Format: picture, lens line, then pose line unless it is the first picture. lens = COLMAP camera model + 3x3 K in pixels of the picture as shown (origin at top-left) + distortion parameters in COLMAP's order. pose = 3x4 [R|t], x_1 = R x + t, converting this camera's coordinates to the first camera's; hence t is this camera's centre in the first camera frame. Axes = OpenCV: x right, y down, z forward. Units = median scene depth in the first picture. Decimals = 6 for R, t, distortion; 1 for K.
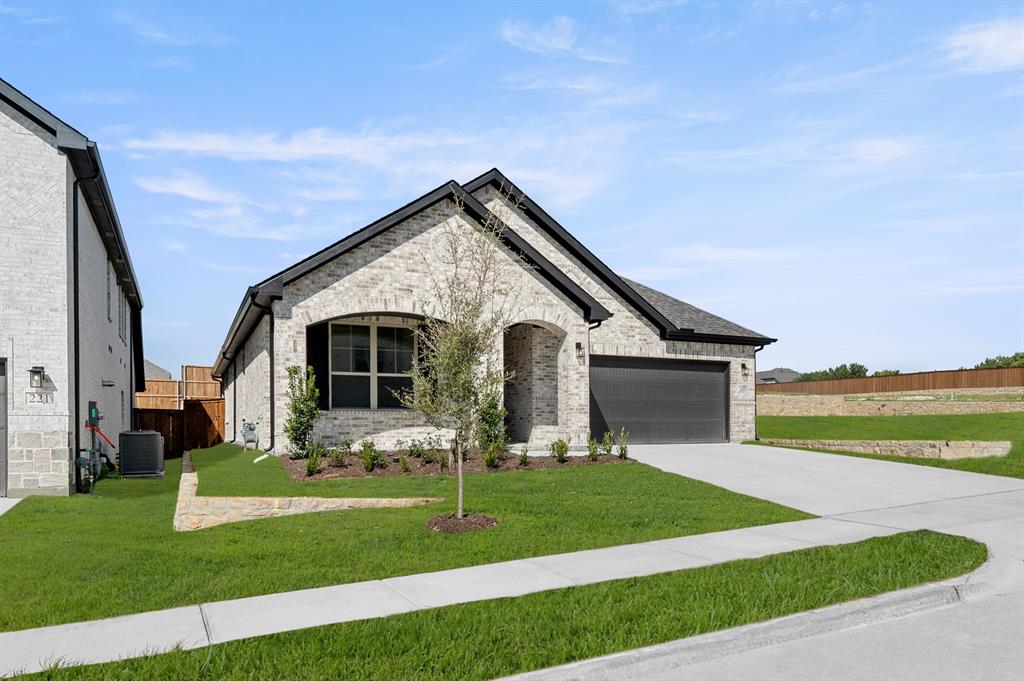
lens RADIAL K [[551.2, 0, 514.1], [0, 551.2, 332.9], [0, 0, 1]] dist [0.004874, 0.000386]
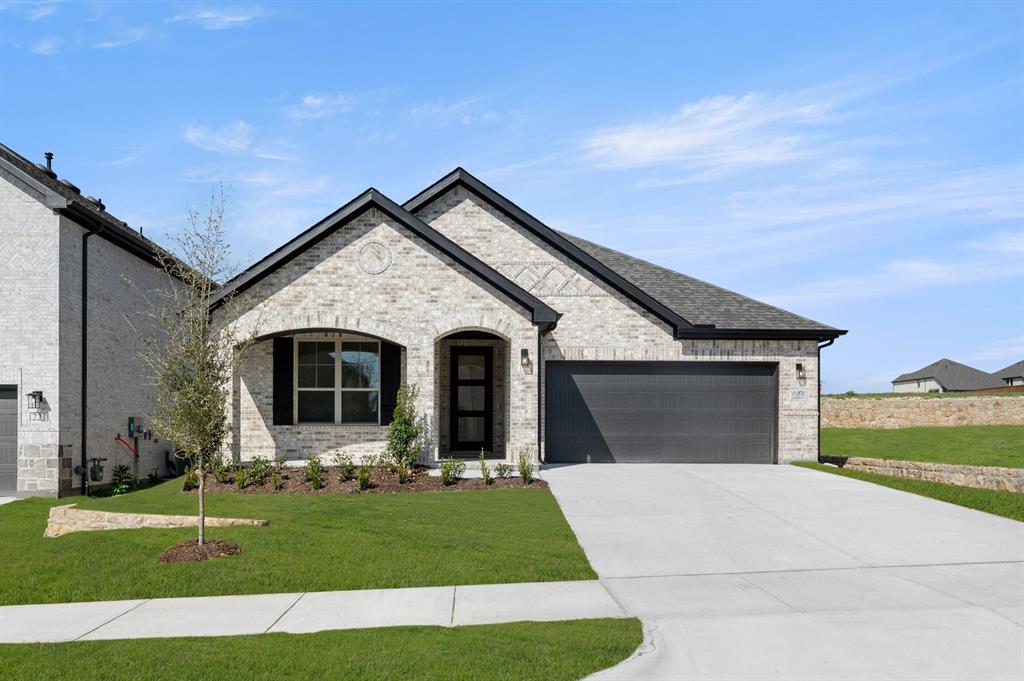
lens RADIAL K [[549.8, 0, 512.2], [0, 549.8, 347.0], [0, 0, 1]] dist [0.005734, 0.000837]
pose [[0.938705, -0.047273, -0.341465, 0.408566], [0.051819, 0.998648, 0.004198, 0.009801], [0.340805, -0.021635, 0.939885, 0.161303]]
